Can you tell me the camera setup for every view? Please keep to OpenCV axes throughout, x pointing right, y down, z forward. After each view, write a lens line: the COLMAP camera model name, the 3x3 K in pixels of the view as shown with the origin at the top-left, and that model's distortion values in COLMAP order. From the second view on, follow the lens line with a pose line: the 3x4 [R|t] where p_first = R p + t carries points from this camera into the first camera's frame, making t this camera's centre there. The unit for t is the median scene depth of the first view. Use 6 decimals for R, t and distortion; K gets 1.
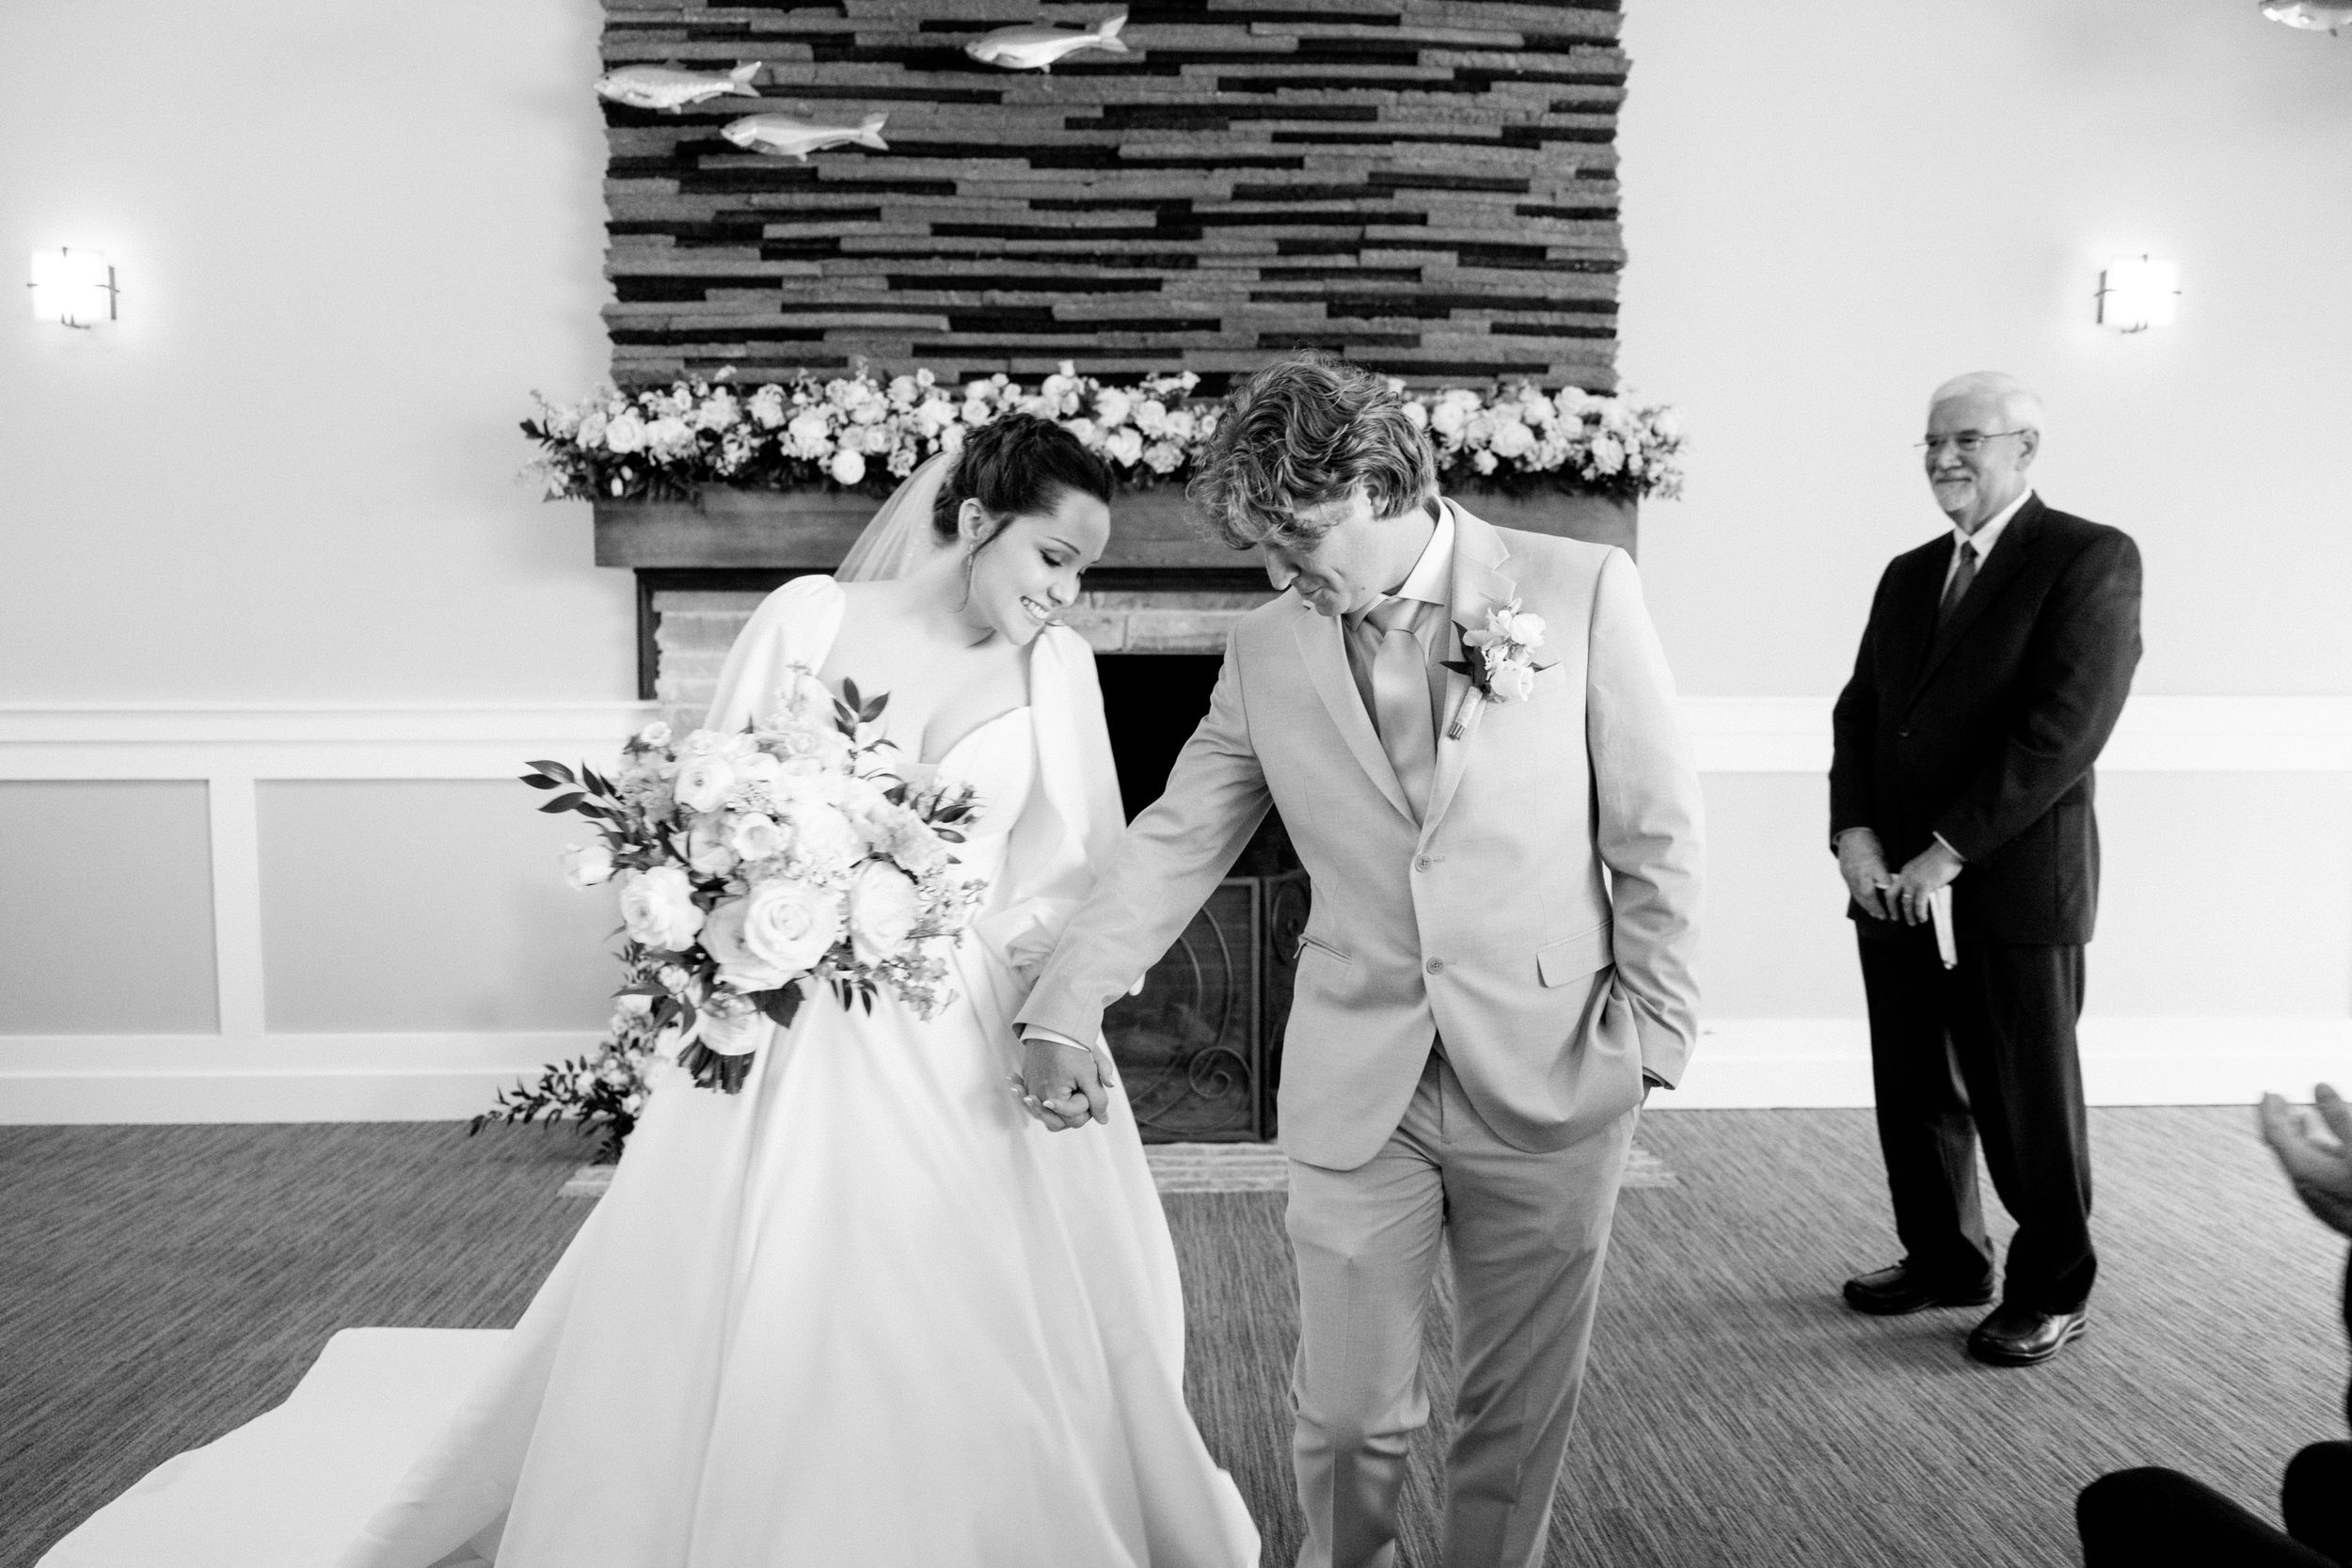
lens RADIAL K [[1636.7, 0, 1176.0], [0, 1636.7, 784.0], [0, 0, 1]] dist [-0.007039, 0.002557]
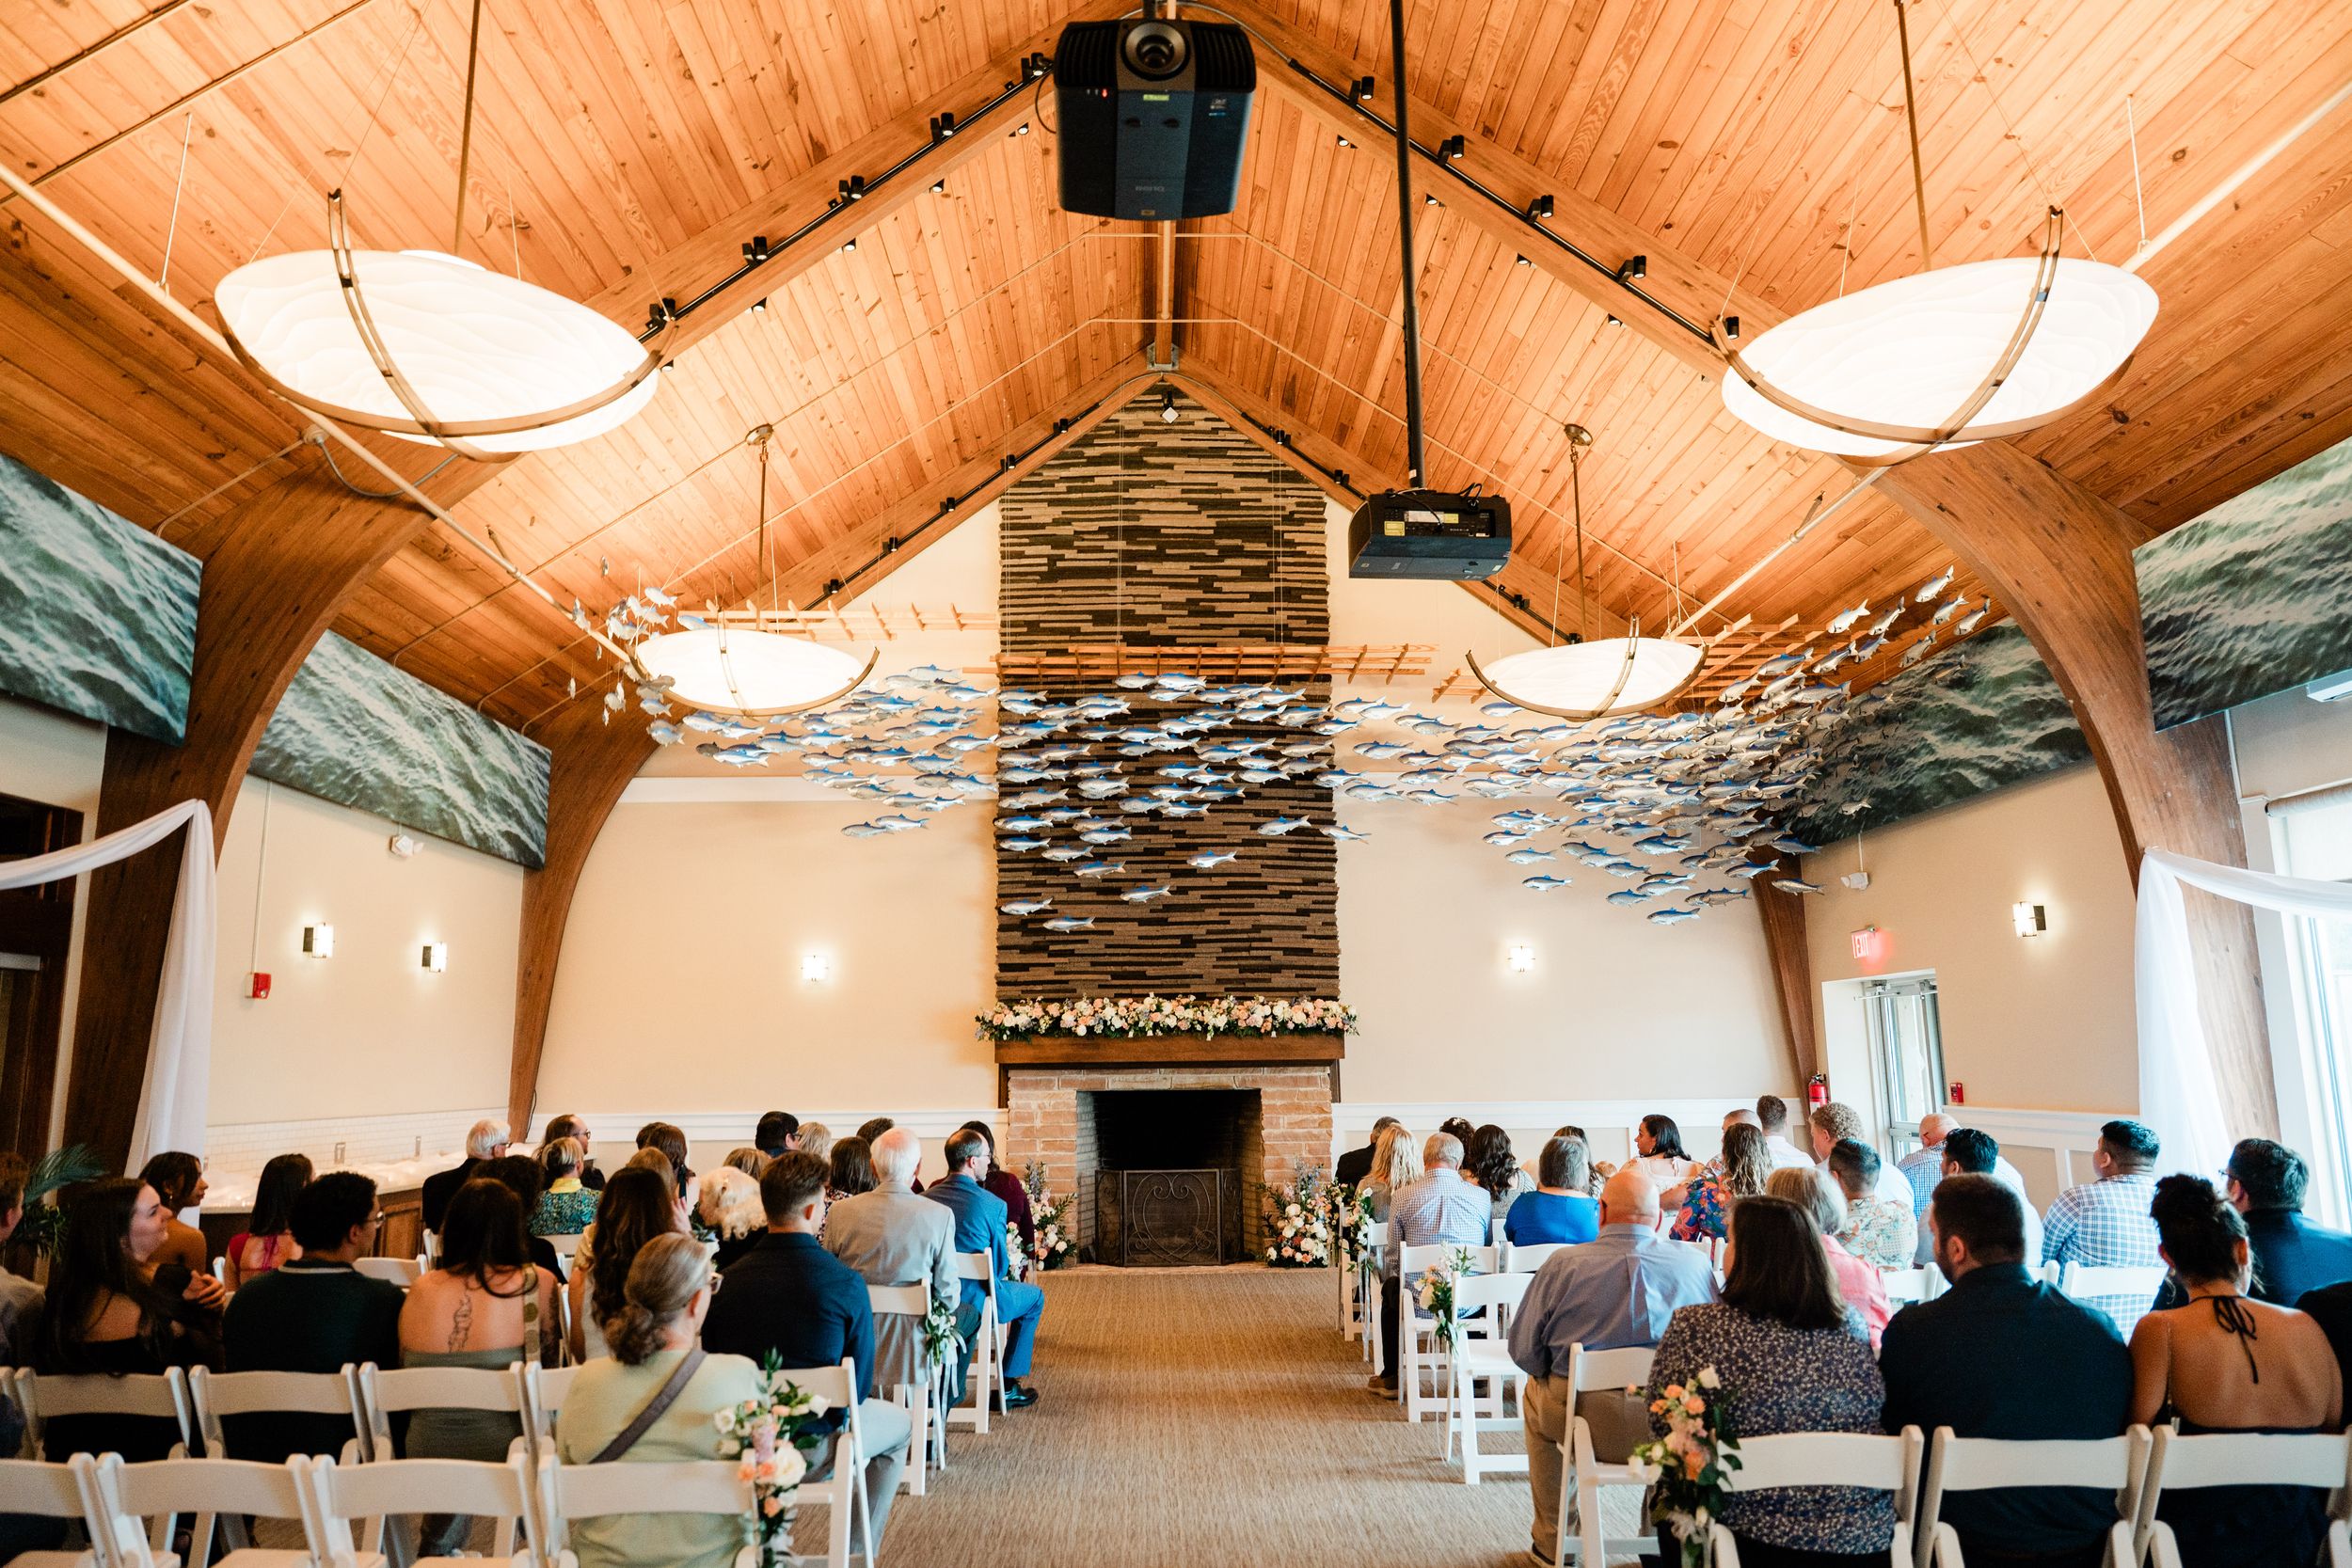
lens RADIAL K [[1636.7, 0, 1176.0], [0, 1636.7, 784.0], [0, 0, 1]] dist [-0.007039, 0.002557]
pose [[0.999936, -0.010813, -0.003297, -0.007445], [0.009706, 0.970751, -0.239893, 0.090008], [0.005795, 0.239845, 0.970794, -1.964041]]
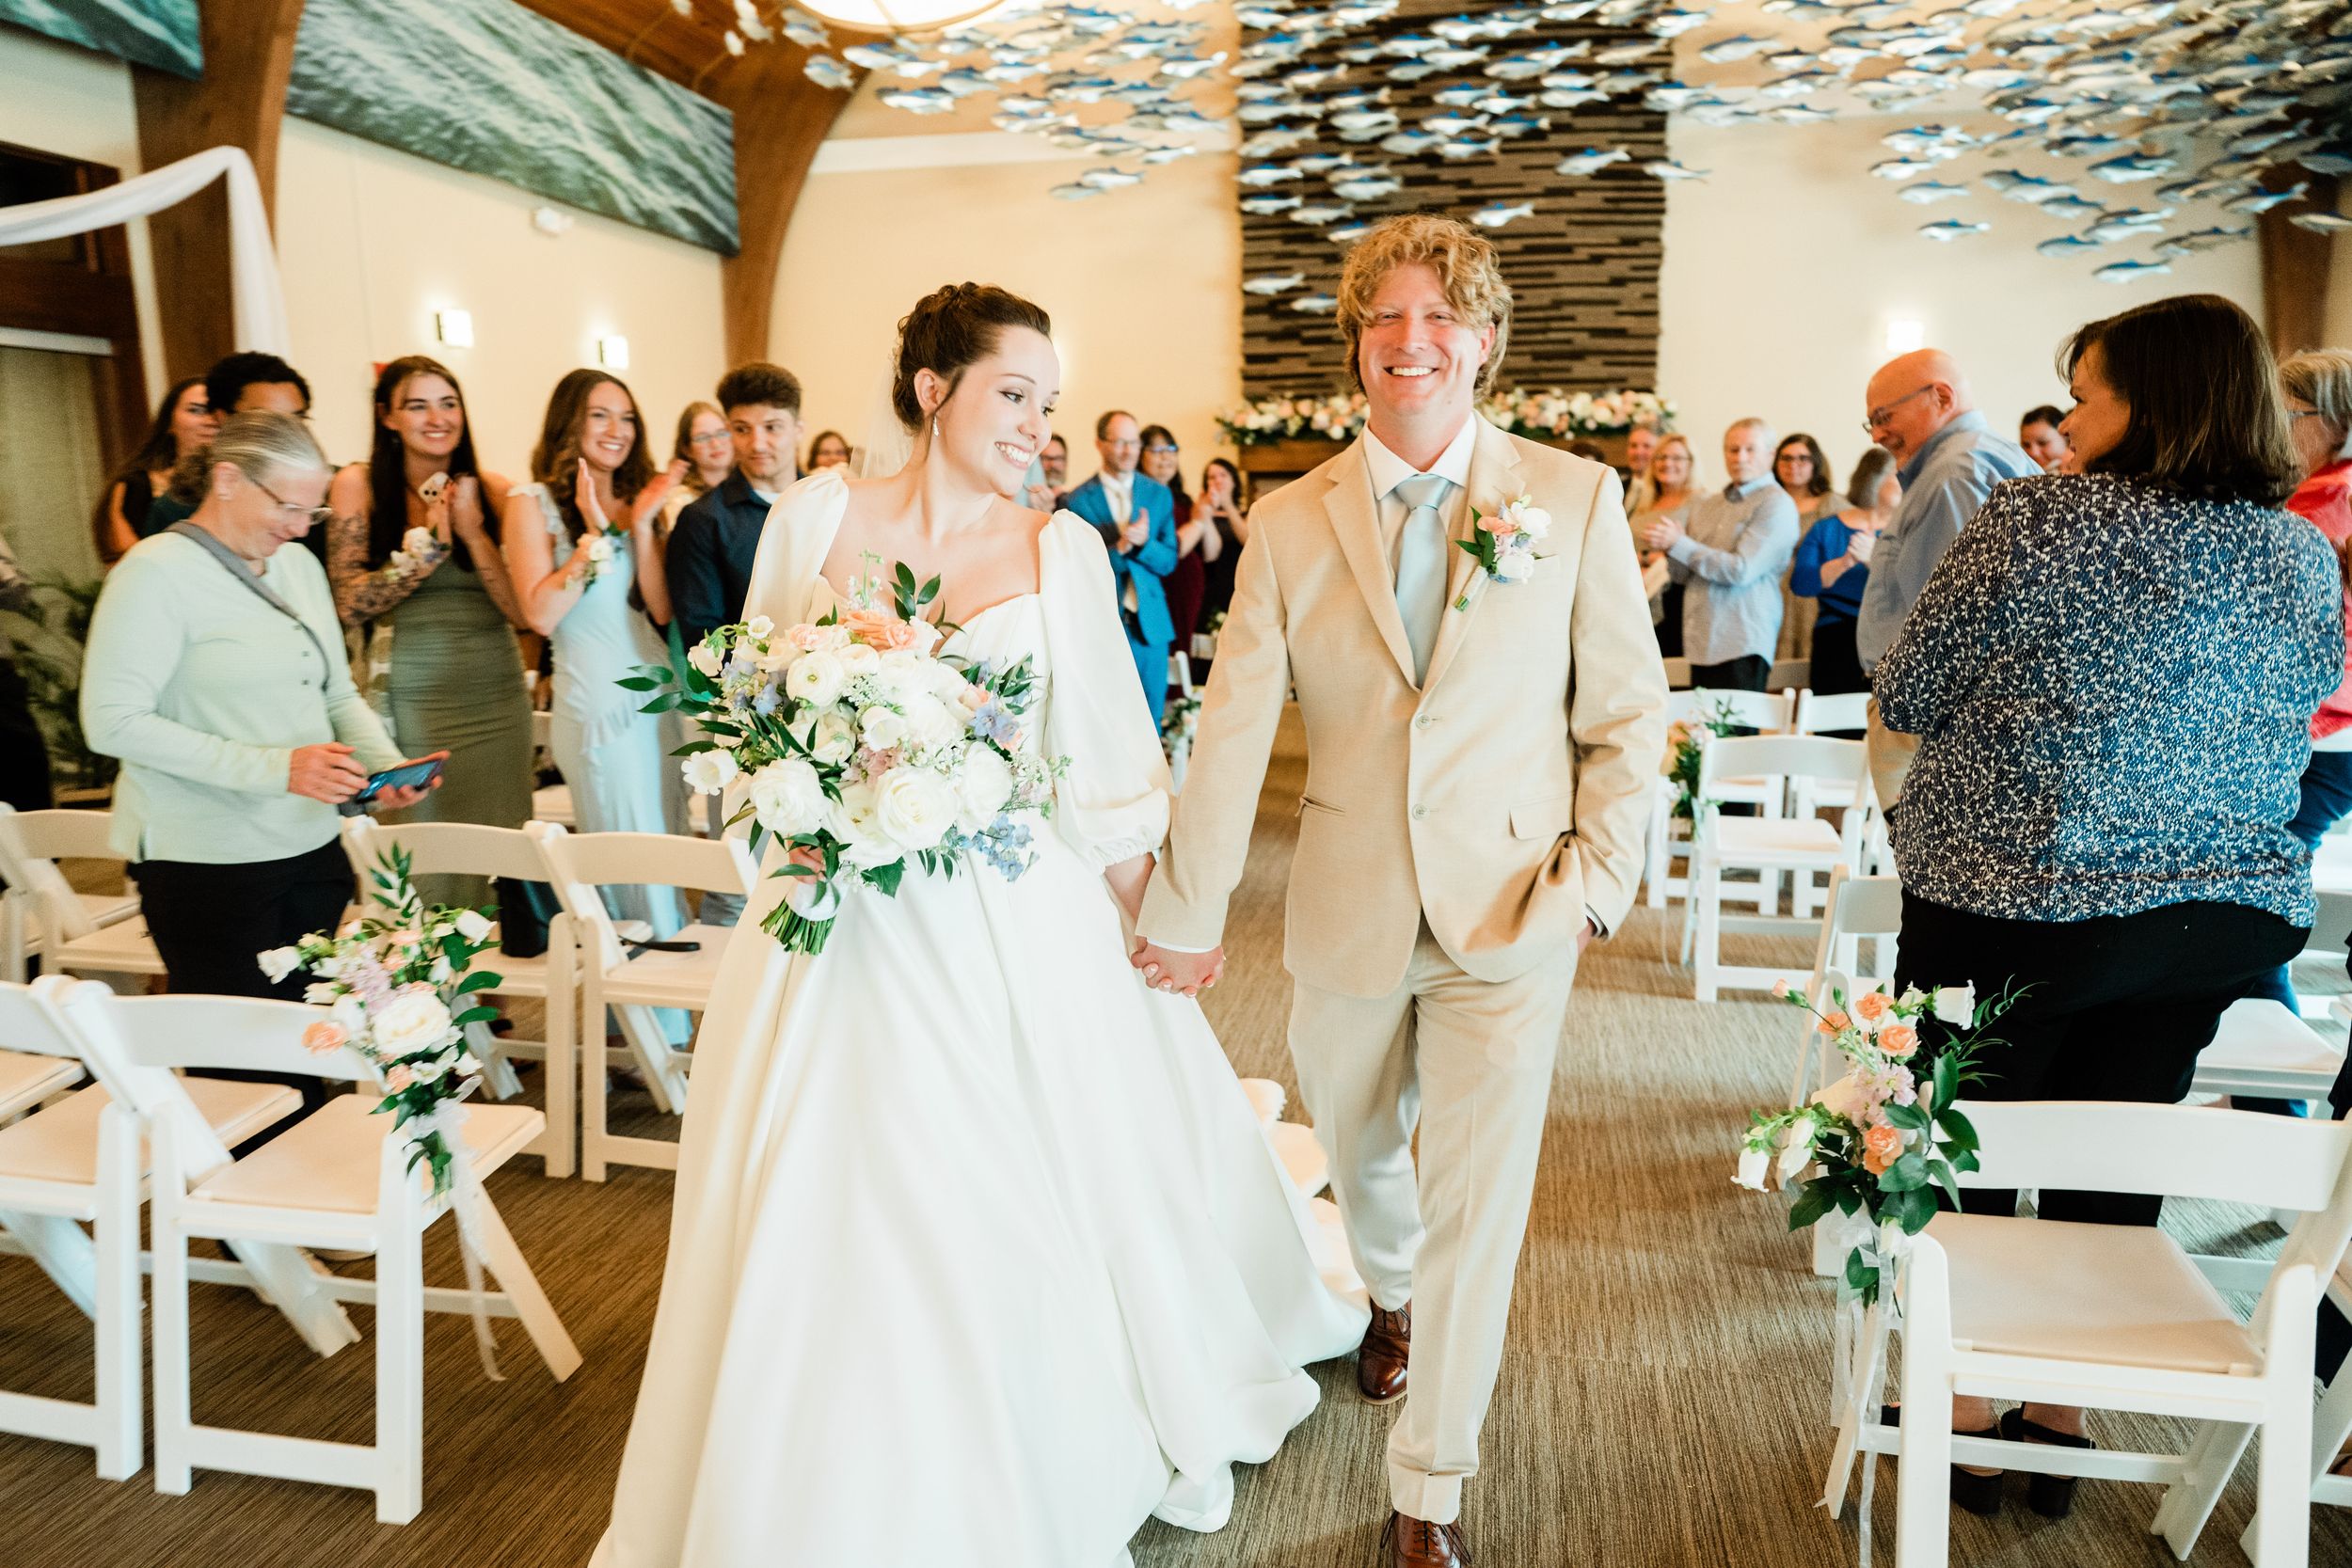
lens RADIAL K [[1598.3, 0, 1176.0], [0, 1598.3, 784.0], [0, 0, 1]] dist [0.005369, 0.000109]
pose [[0.972594, 0.031978, -0.230302, 0.146833], [-0.008161, 0.994582, 0.103633, 0.096033], [0.232369, -0.098914, 0.967585, -1.486947]]
